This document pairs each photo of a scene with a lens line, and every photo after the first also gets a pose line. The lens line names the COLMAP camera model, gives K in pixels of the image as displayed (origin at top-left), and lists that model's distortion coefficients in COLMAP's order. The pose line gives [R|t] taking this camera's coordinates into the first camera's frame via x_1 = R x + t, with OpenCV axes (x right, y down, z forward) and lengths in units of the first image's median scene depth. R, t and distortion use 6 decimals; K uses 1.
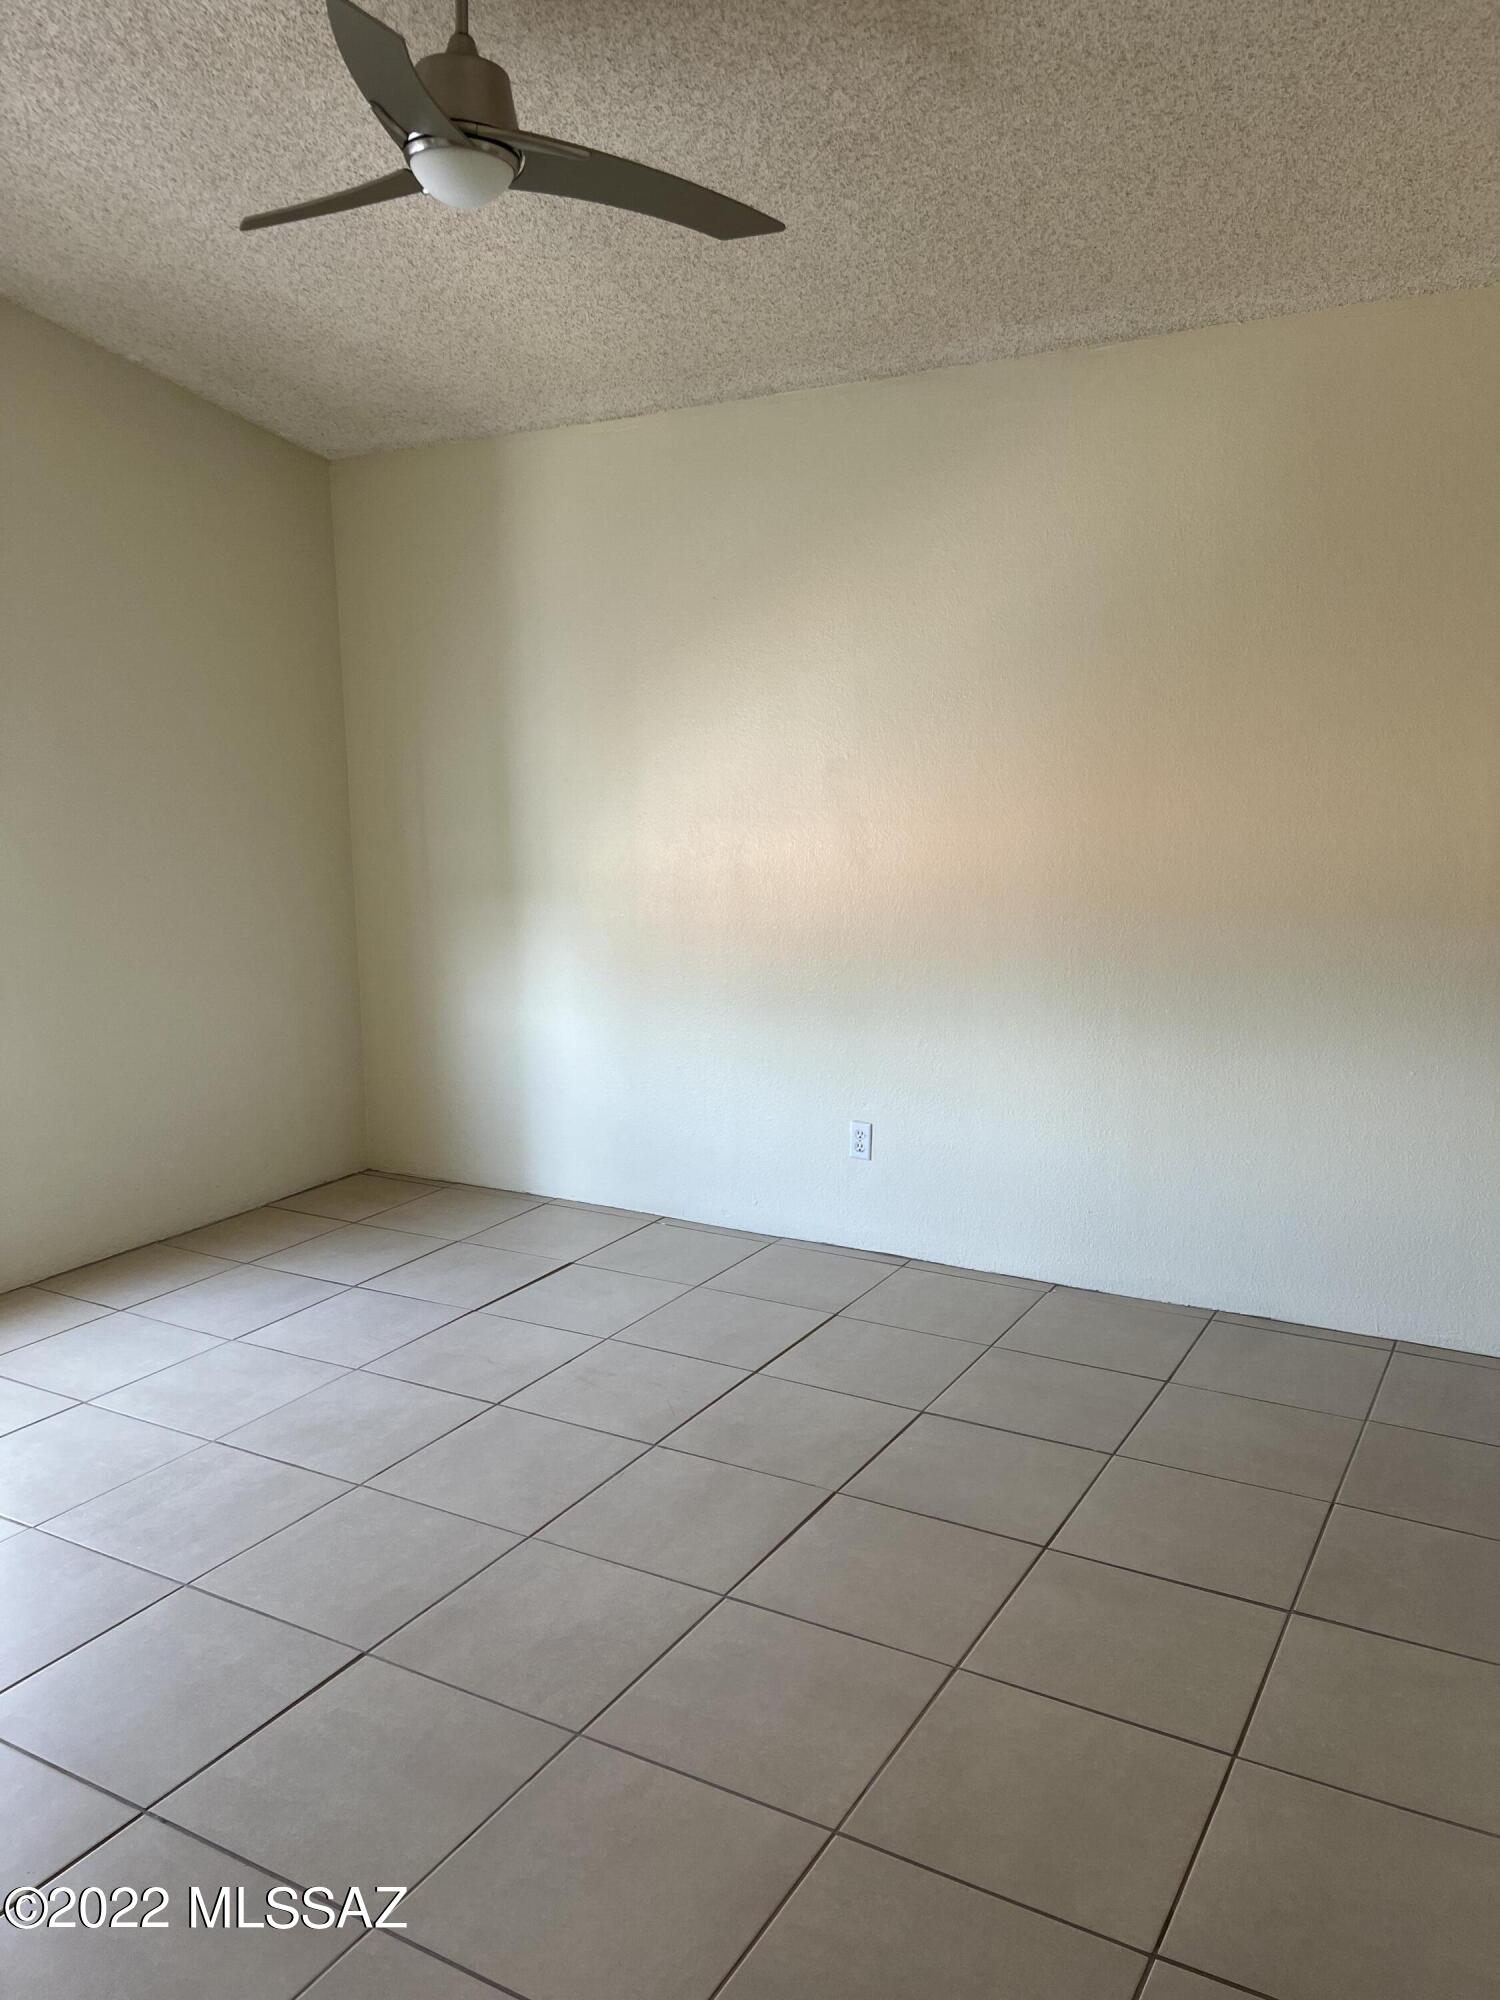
lens RADIAL K [[1517.5, 0, 751.1], [0, 1517.5, 1000.1], [0, 0, 1]] dist [0.029424, -0.036923]
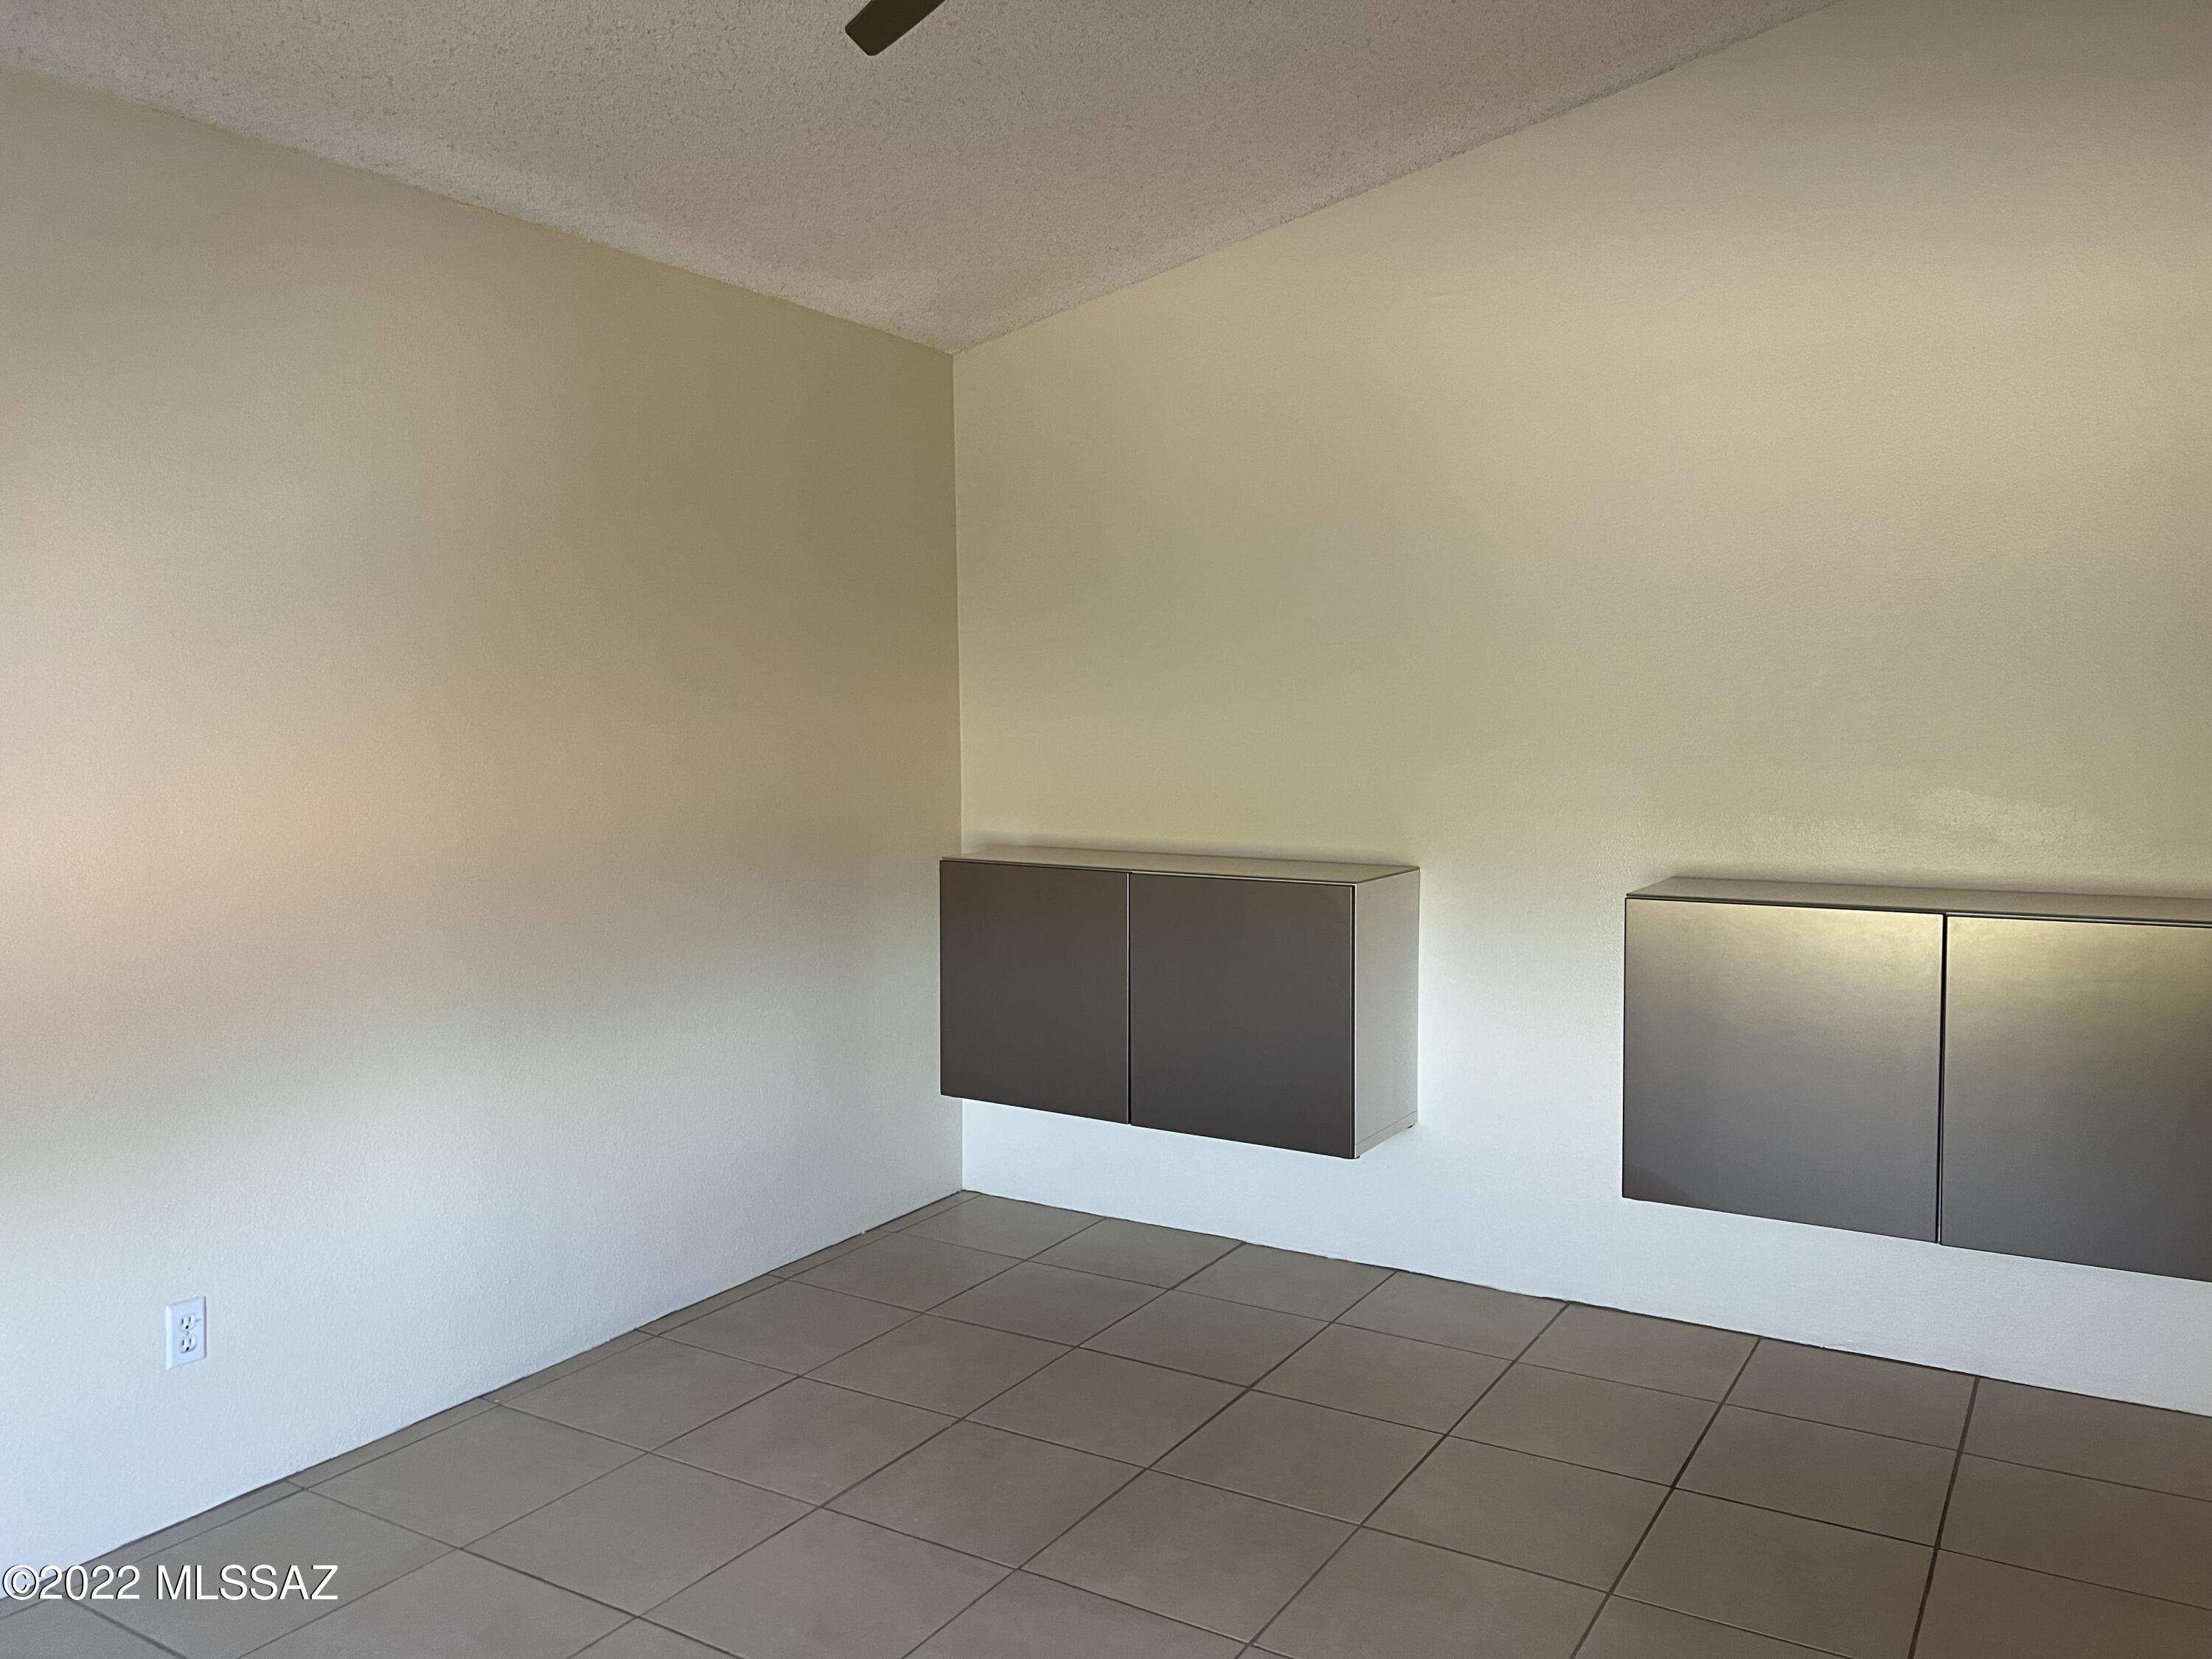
lens RADIAL K [[1678.3, 0, 1106.6], [0, 1678.3, 828.0], [0, 0, 1]] dist [0.029424, -0.036923]
pose [[0.031749, -0.062265, 0.997555, -0.571109], [0.172829, 0.983366, 0.055878, -0.078459], [-0.984440, 0.170632, 0.041982, 0.580784]]
